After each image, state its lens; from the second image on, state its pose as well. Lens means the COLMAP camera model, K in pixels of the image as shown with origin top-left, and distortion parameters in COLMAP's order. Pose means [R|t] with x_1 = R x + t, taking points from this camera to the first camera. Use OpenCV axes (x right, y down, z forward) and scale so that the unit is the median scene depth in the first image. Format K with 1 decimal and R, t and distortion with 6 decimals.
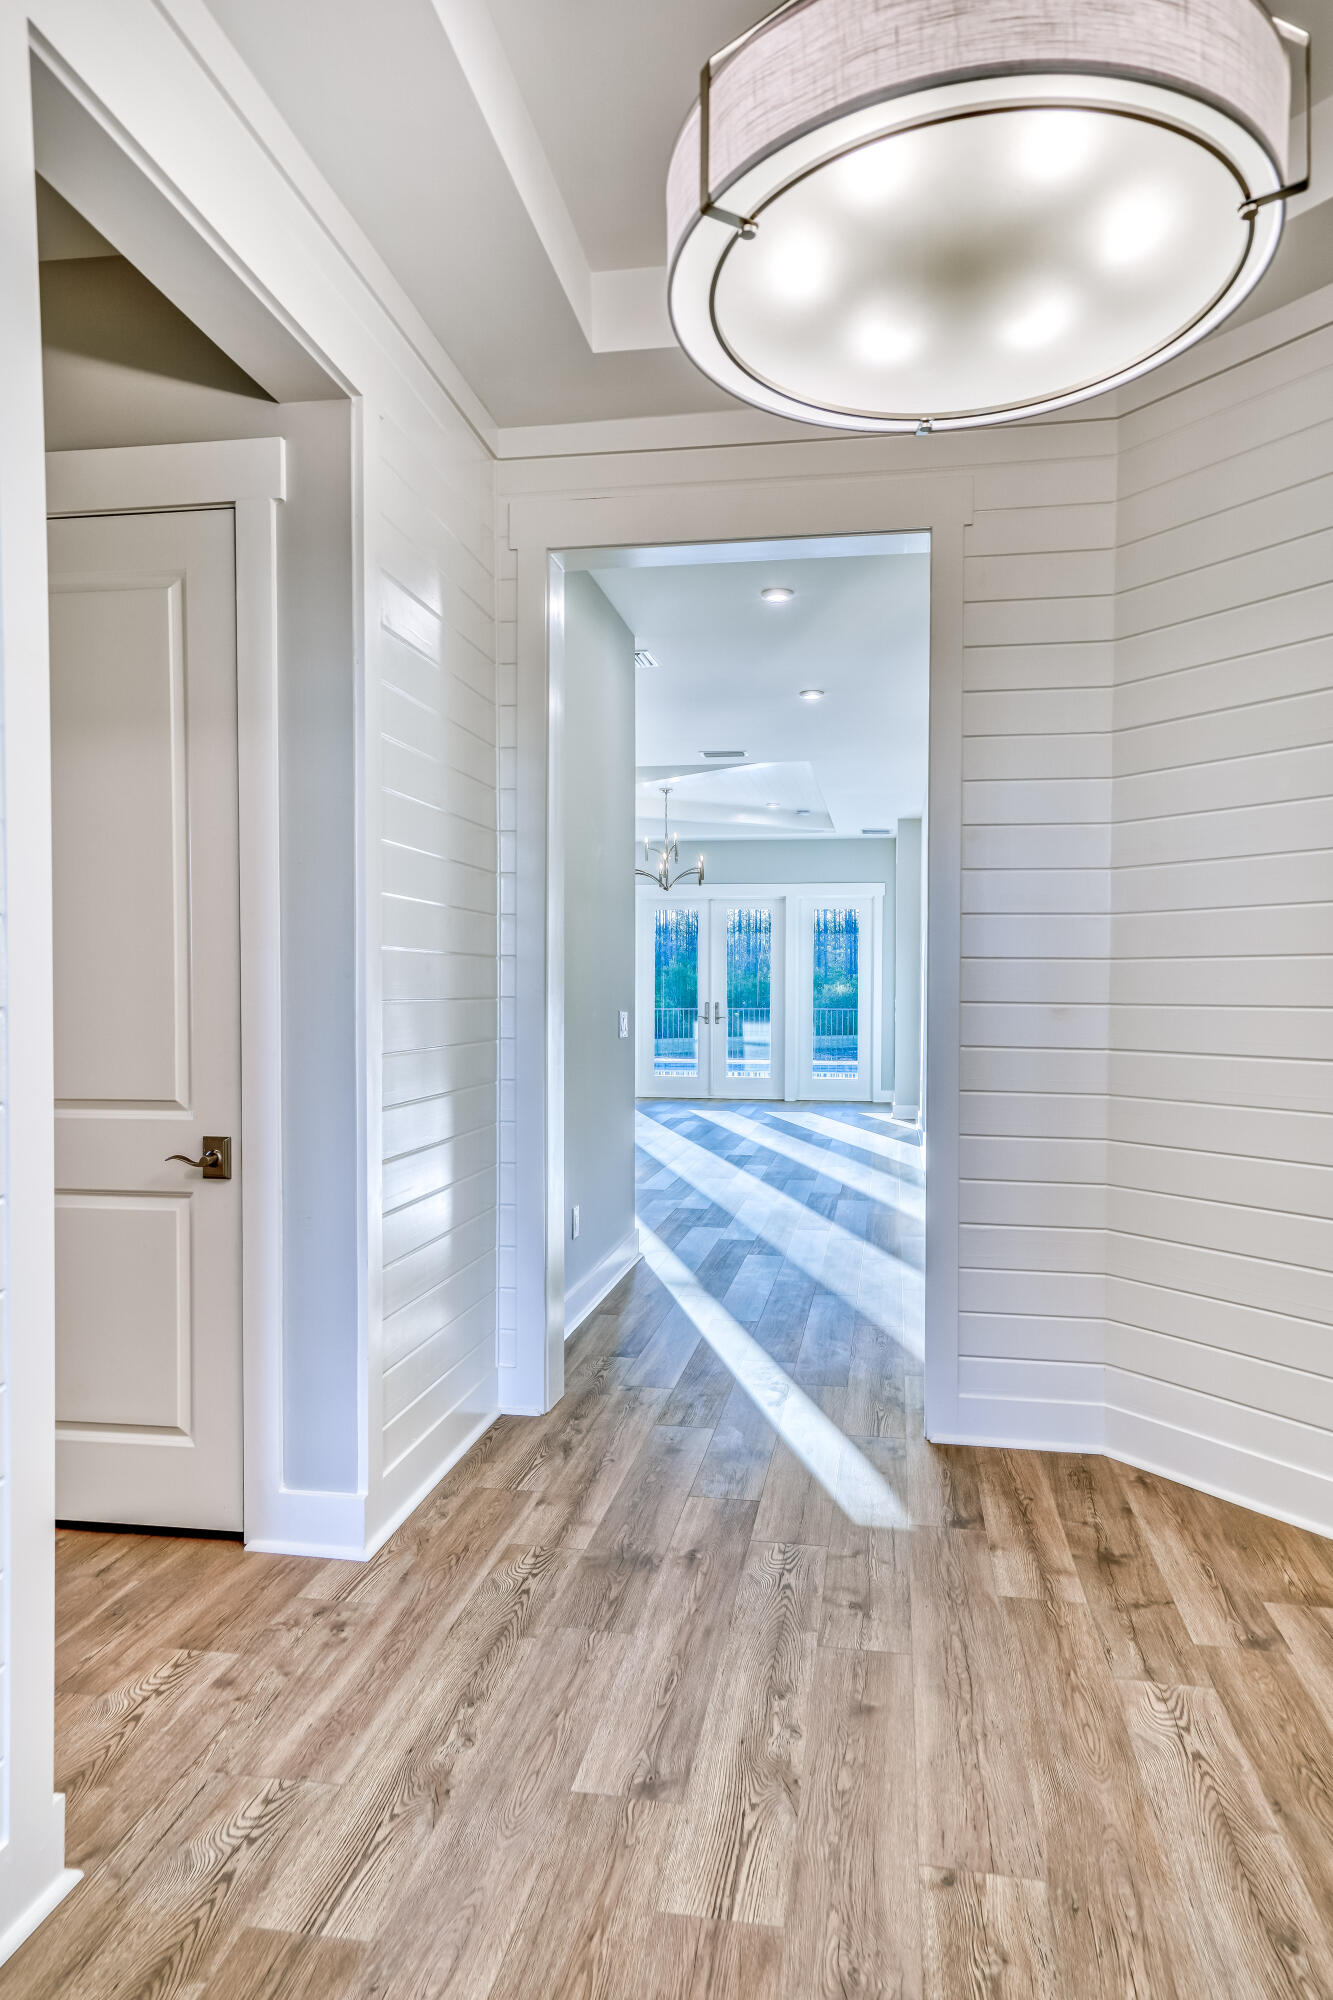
lens RADIAL K [[1279.3, 0, 660.2], [0, 1279.3, 1009.0], [0, 0, 1]] dist [-0.001763, 0.007901]
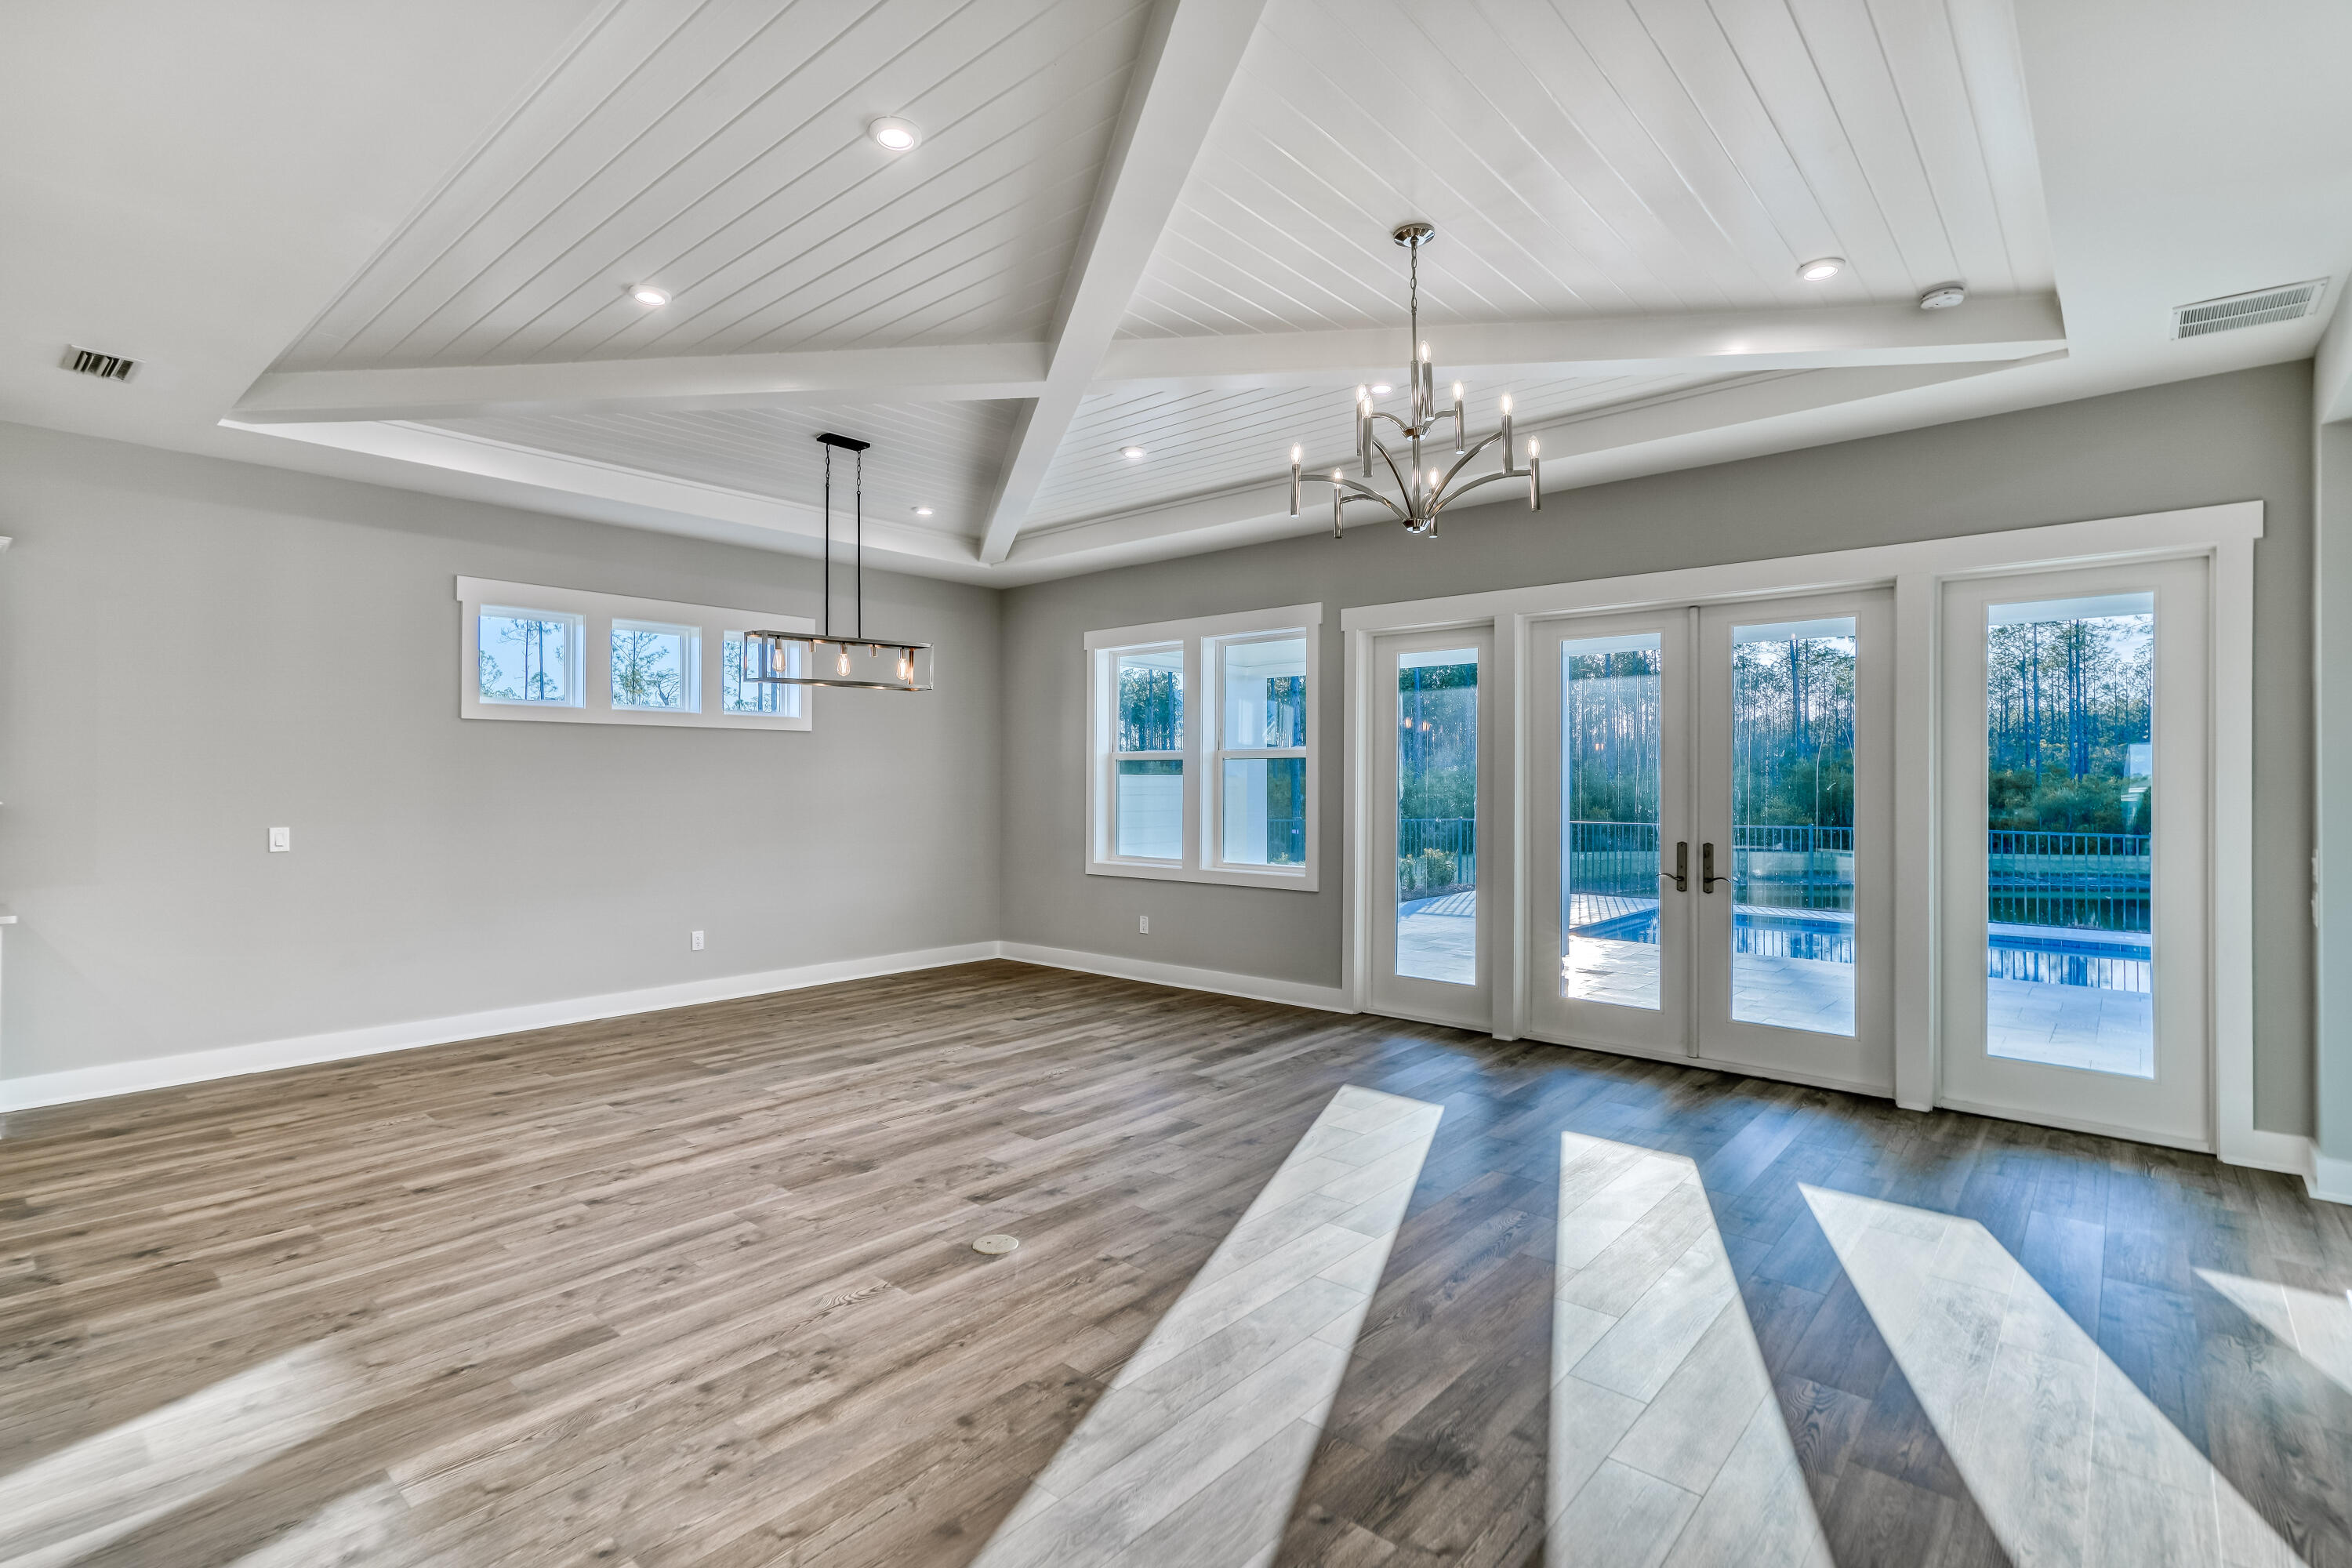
lens RADIAL K [[1111.1, 0, 1118.3], [0, 1111.1, 777.3], [0, 0, 1]] dist [0.009292, 0.005643]
pose [[0.848303, -0.000678, -0.529510, 0.076349], [-0.010294, 0.999789, -0.017773, -0.018724], [0.529411, 0.020527, 0.848117, 0.580792]]
